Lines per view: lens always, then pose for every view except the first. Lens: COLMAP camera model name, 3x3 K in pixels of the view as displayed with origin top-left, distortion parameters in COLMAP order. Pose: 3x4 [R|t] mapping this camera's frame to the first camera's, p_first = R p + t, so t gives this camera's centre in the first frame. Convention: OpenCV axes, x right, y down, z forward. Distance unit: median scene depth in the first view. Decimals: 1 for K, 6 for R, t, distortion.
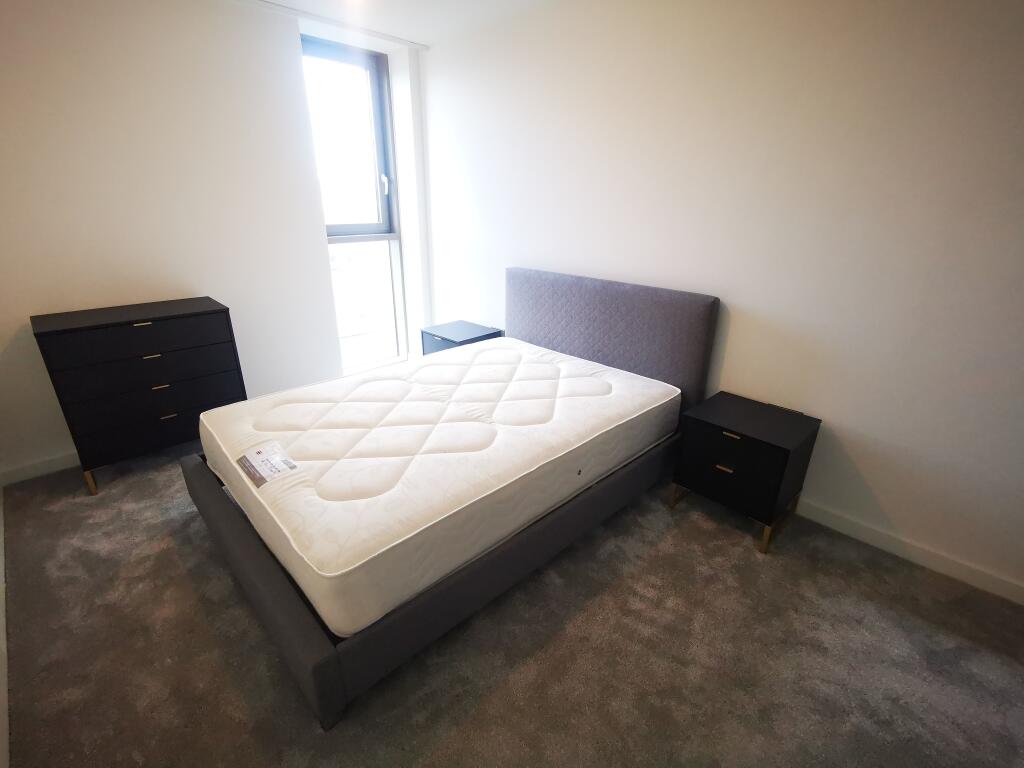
lens RADIAL K [[470.5, 0, 512.0], [0, 470.5, 384.0], [0, 0, 1]] dist [0.021519, -0.012887]
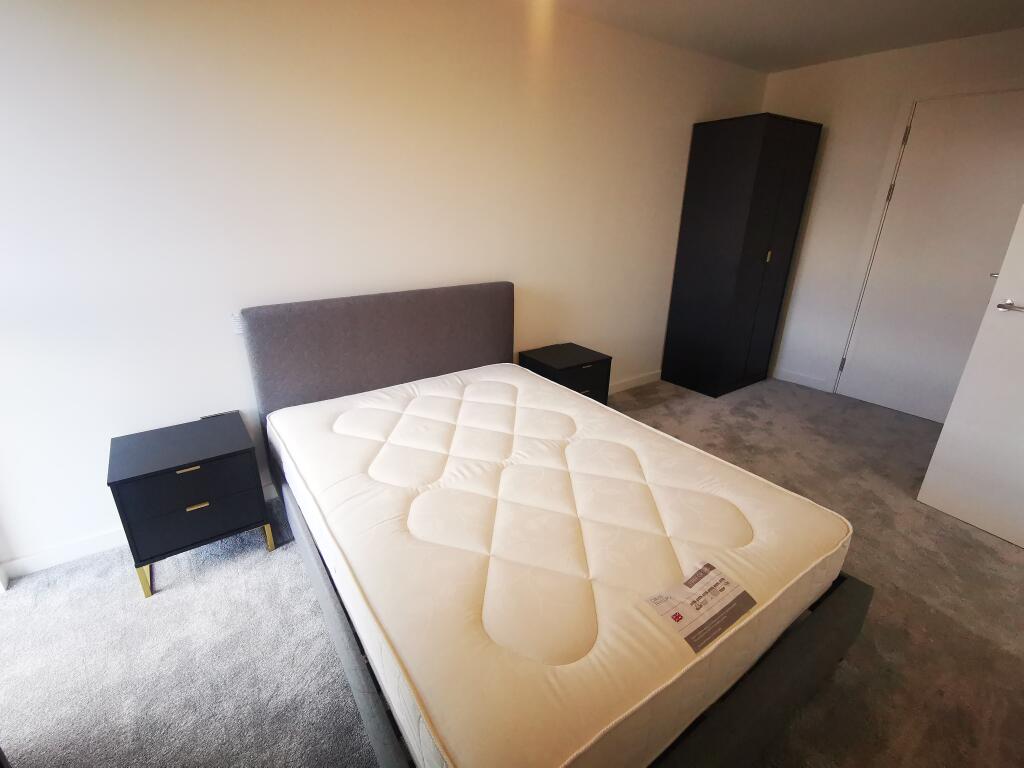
lens RADIAL K [[470.5, 0, 512.0], [0, 470.5, 384.0], [0, 0, 1]] dist [0.021519, -0.012887]
pose [[0.154168, -0.362560, 0.919120, -0.889347], [0.357525, 0.887675, 0.290187, -0.334067], [-0.921091, 0.283871, 0.266476, 0.817962]]
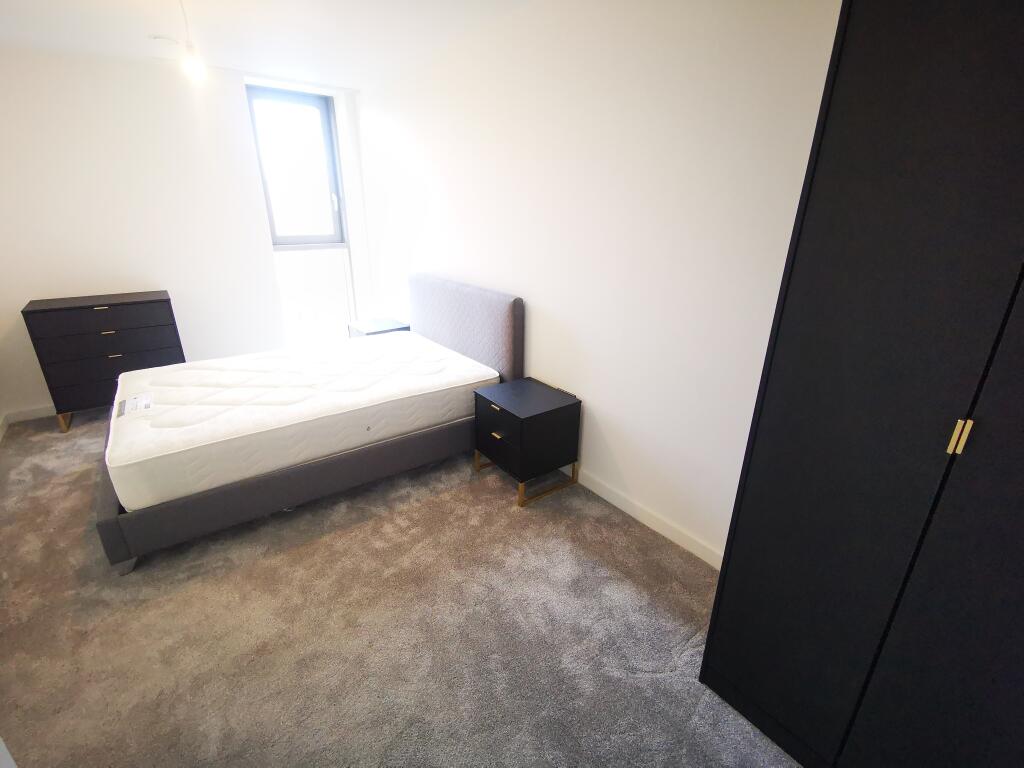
lens RADIAL K [[470.5, 0, 512.0], [0, 470.5, 384.0], [0, 0, 1]] dist [0.021519, -0.012887]
pose [[0.990308, 0.045018, -0.131394, 0.646480], [-0.047465, 0.998752, -0.015552, 0.062795], [0.130530, 0.021638, 0.991208, -0.212063]]
